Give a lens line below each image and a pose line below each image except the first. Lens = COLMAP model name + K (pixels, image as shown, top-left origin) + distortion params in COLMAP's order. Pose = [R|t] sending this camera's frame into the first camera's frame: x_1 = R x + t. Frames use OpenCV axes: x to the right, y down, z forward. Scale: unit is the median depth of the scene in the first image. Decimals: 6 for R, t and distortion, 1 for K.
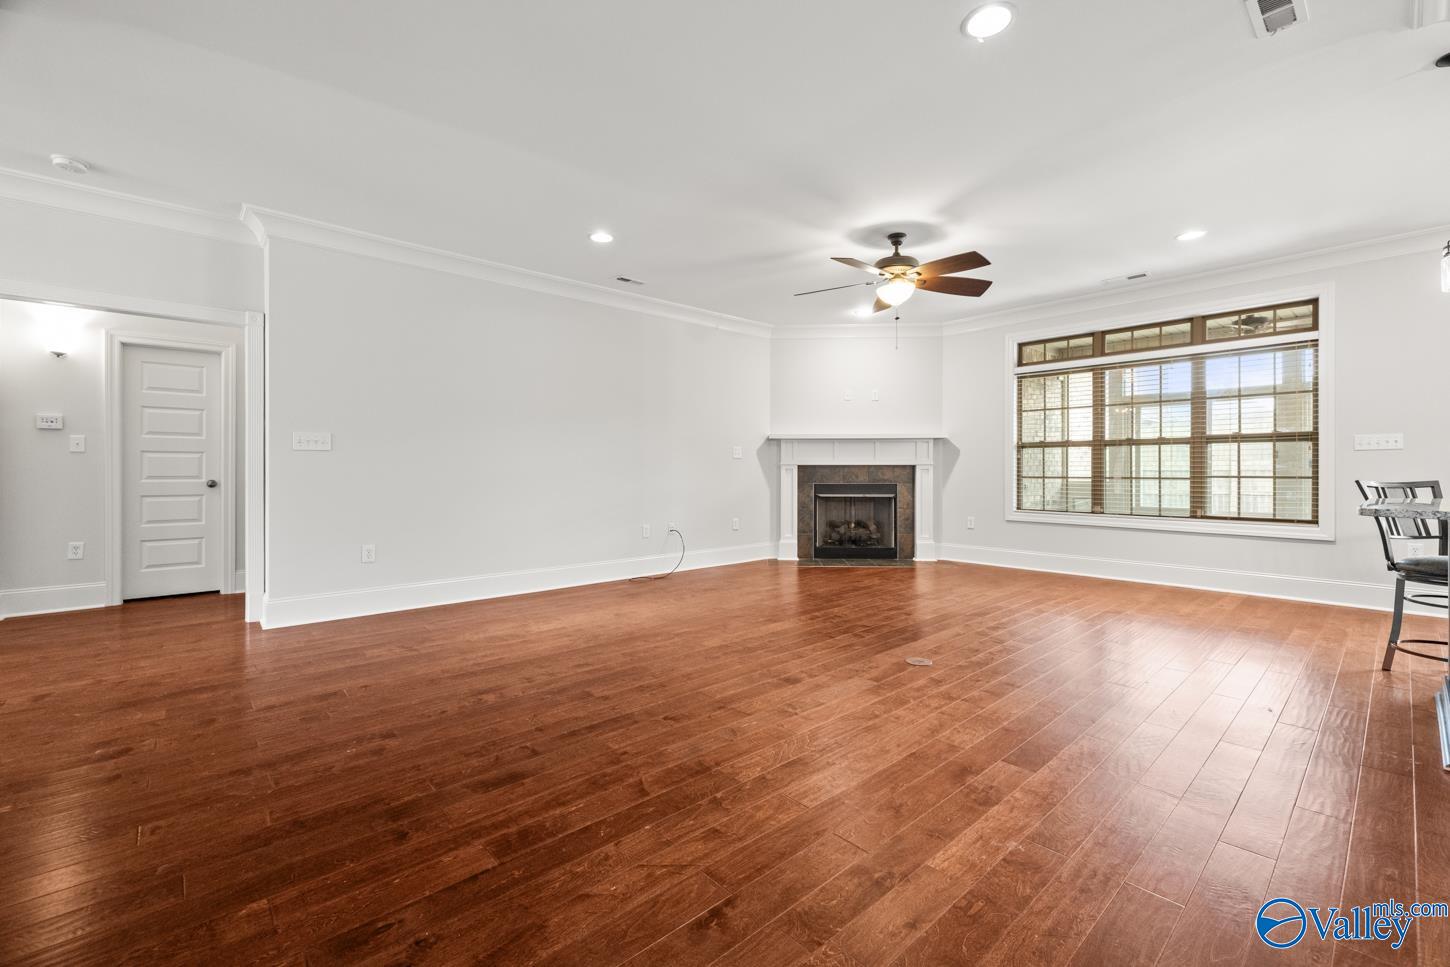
lens RADIAL K [[610.3, 0, 729.4], [0, 610.3, 472.8], [0, 0, 1]] dist [0.000168, 0.000146]
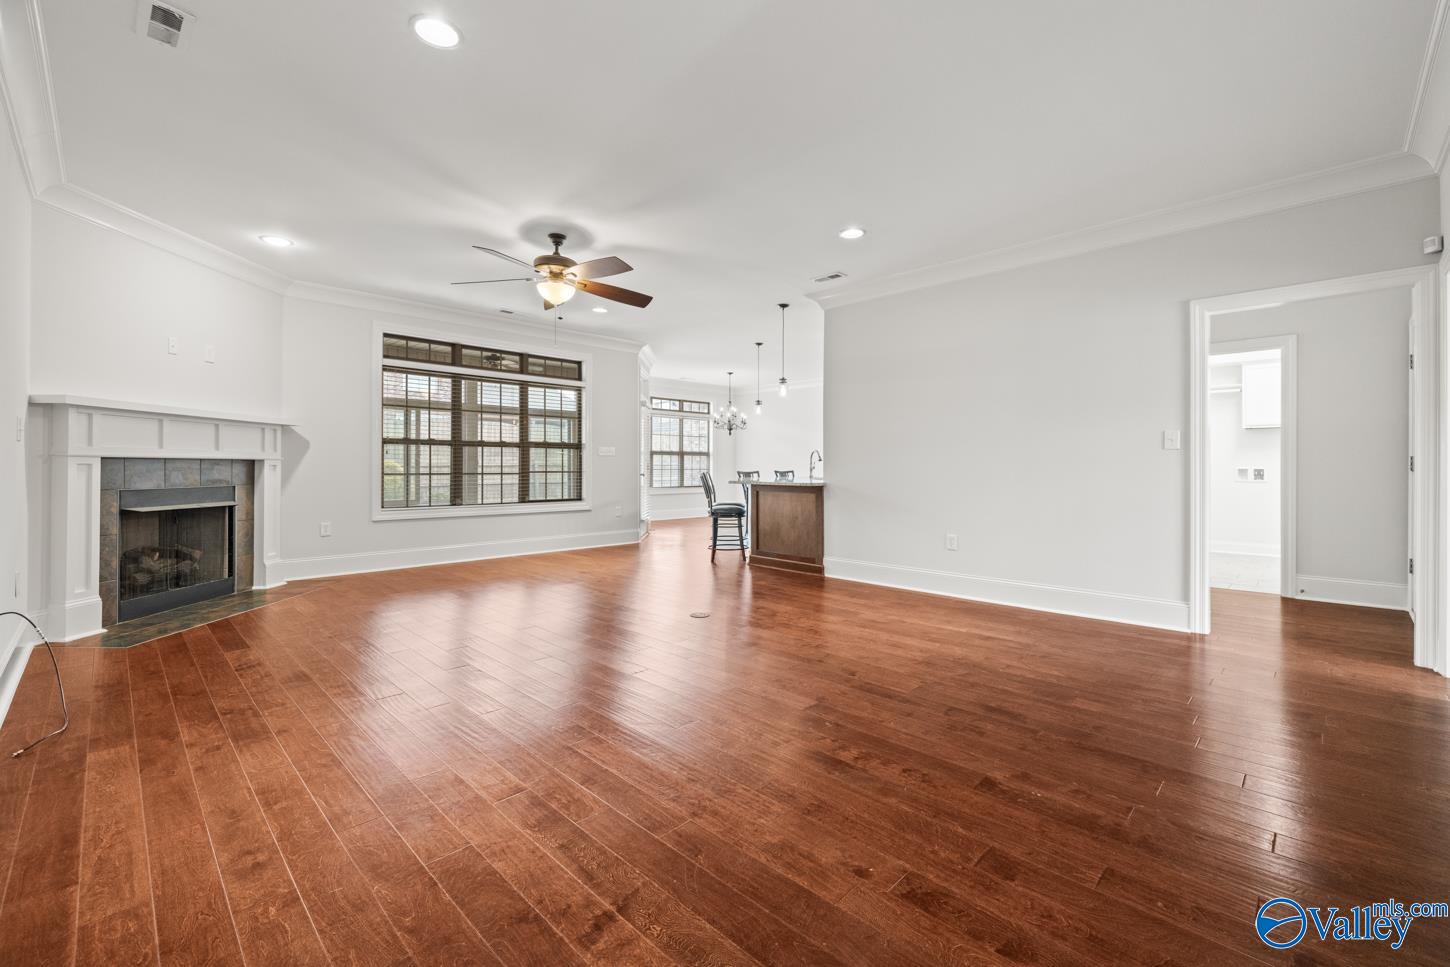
lens RADIAL K [[610.3, 0, 732.7], [0, 610.3, 468.9], [0, 0, 1]] dist [0.000168, 0.000146]
pose [[-0.061042, -0.002605, 0.998132, -0.610149], [0.001437, 0.999995, 0.002697, -0.003287], [-0.998134, 0.001599, -0.061038, 0.621218]]
